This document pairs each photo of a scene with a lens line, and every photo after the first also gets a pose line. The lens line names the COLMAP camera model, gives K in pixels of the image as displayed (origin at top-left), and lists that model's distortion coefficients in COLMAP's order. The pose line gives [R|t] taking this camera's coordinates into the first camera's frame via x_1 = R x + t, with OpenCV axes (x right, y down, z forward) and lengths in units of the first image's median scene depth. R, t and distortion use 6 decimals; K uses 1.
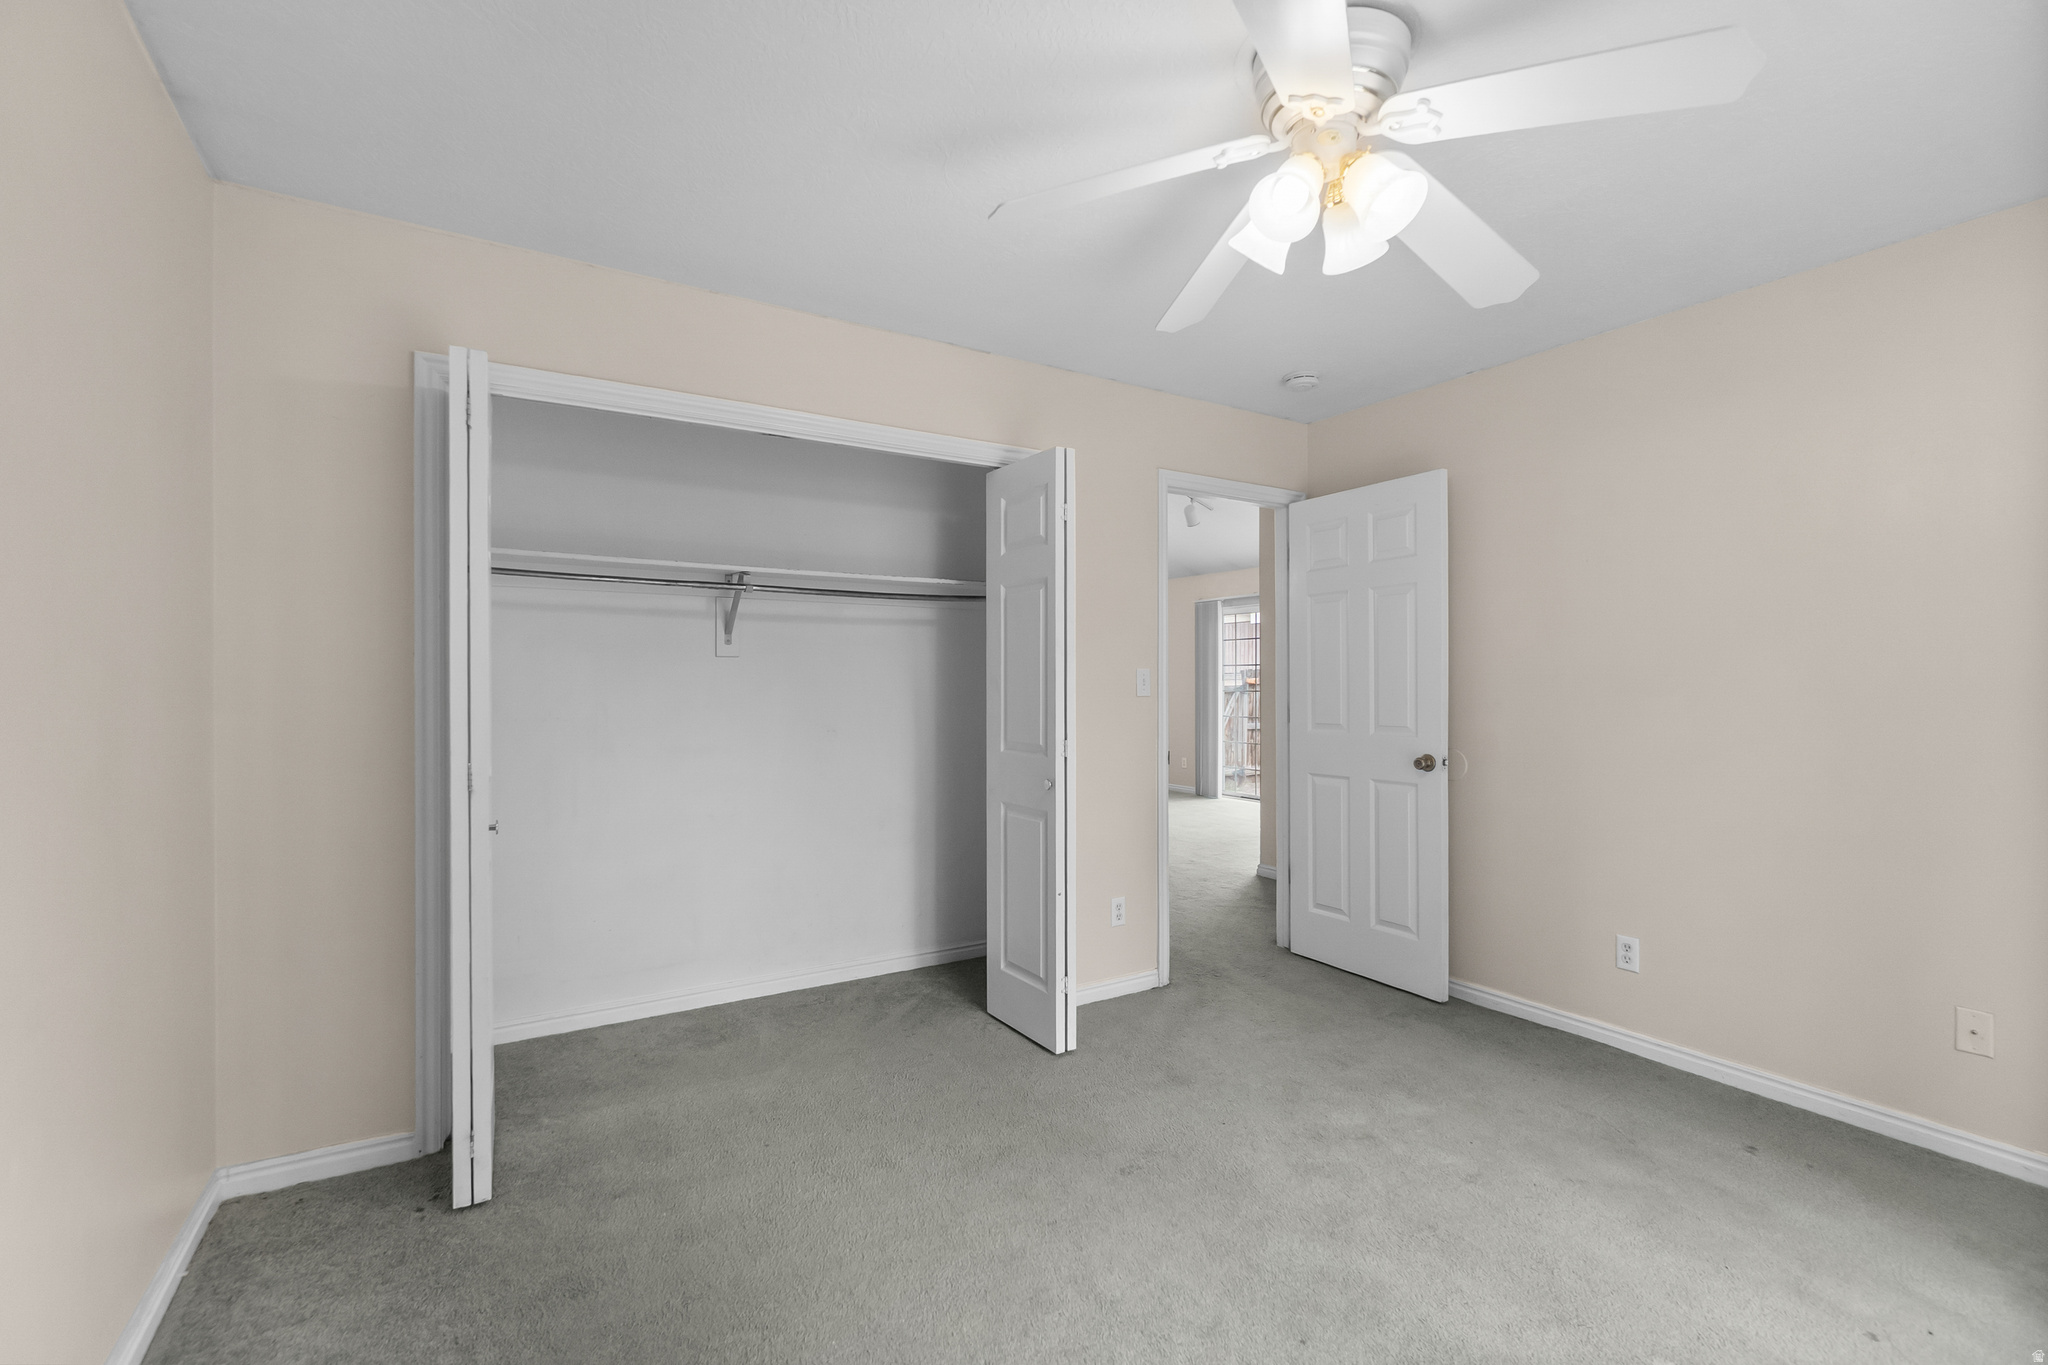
lens RADIAL K [[905.1, 0, 1029.3], [0, 905.1, 673.9], [0, 0, 1]] dist [-0.007994, 0.002062]
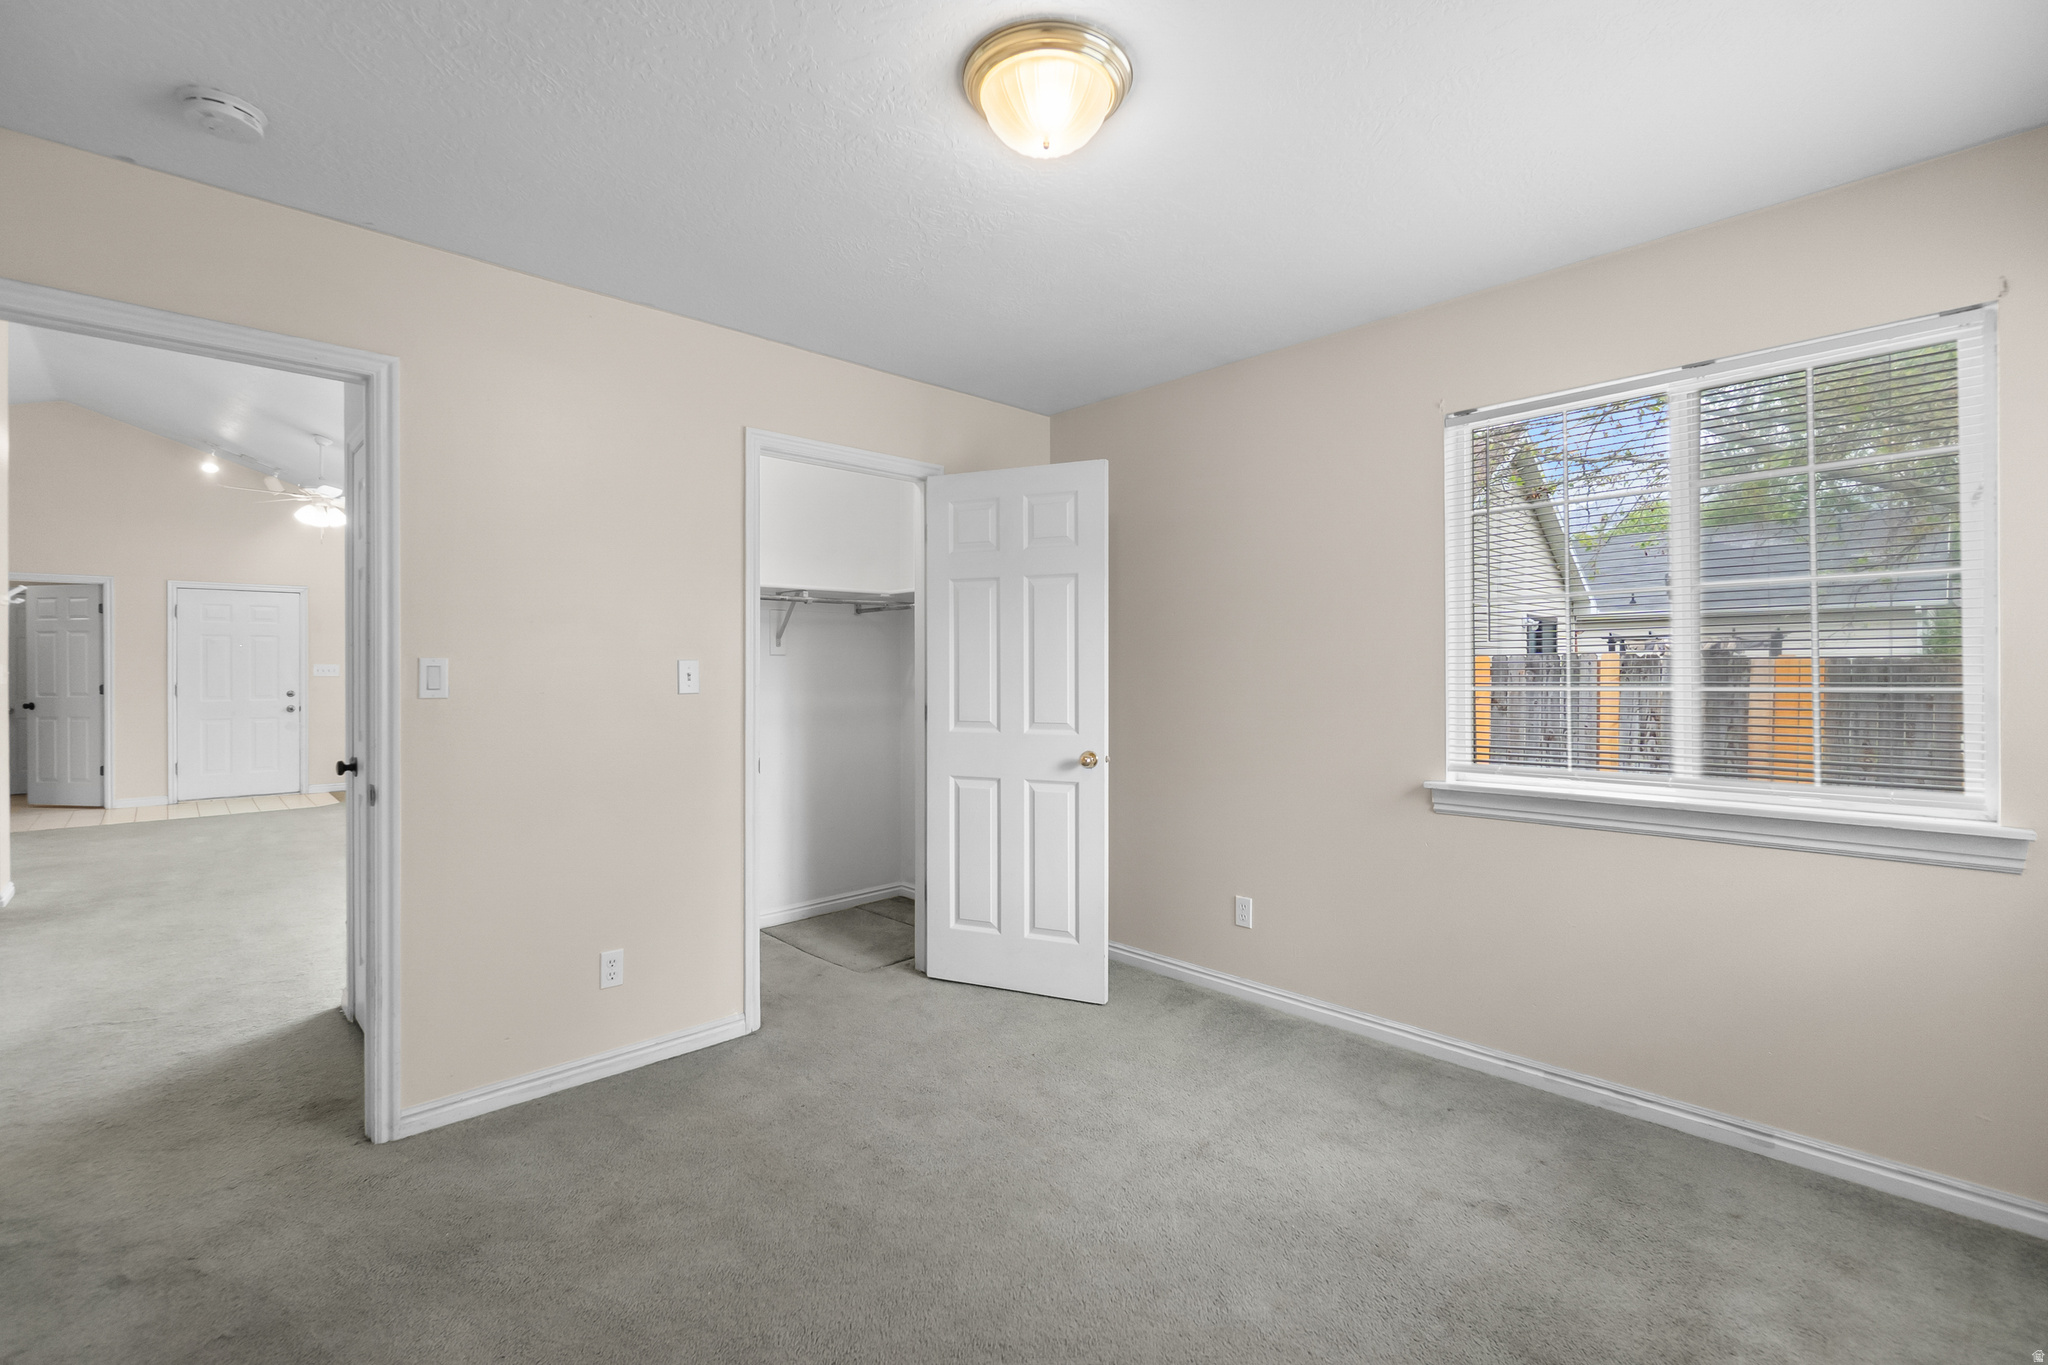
lens RADIAL K [[905.1, 0, 1020.7], [0, 905.1, 681.4], [0, 0, 1]] dist [-0.007994, 0.002062]
pose [[0.850484, -0.002835, 0.525993, -0.112379], [-0.003845, 0.999925, 0.011606, 0.003686], [-0.525987, -0.011893, 0.850409, 0.193284]]
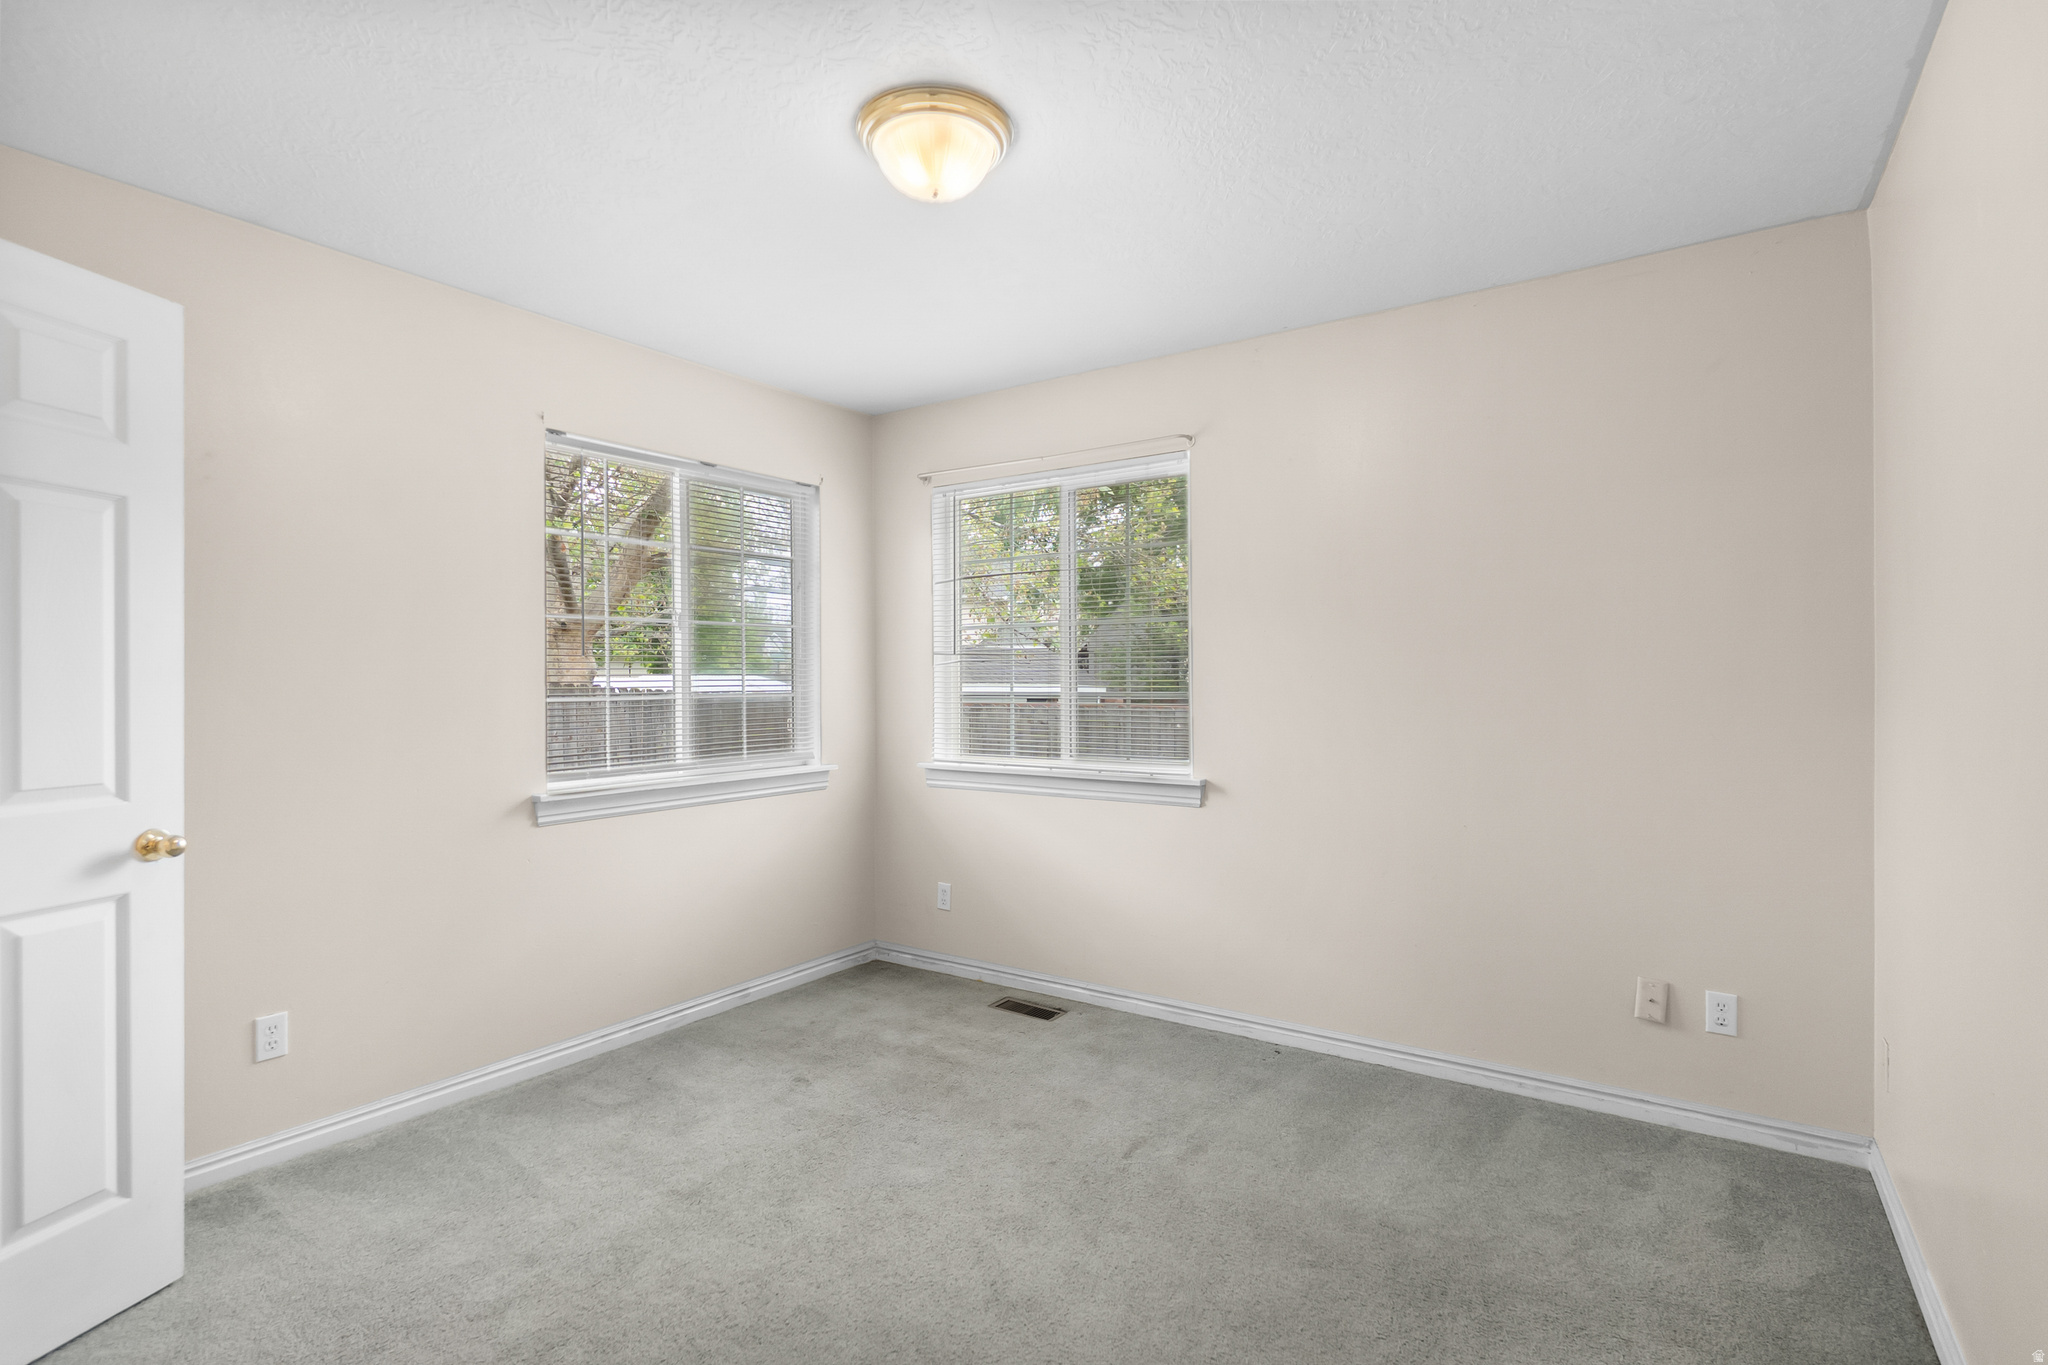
lens RADIAL K [[985.4, 0, 1022.6], [0, 985.4, 689.1], [0, 0, 1]] dist [0.000210, -0.000109]
pose [[-0.696536, 0.005657, 0.717500, -0.283459], [0.005978, 0.999980, -0.002081, 0.010773], [-0.717497, 0.002840, -0.696556, 0.916603]]
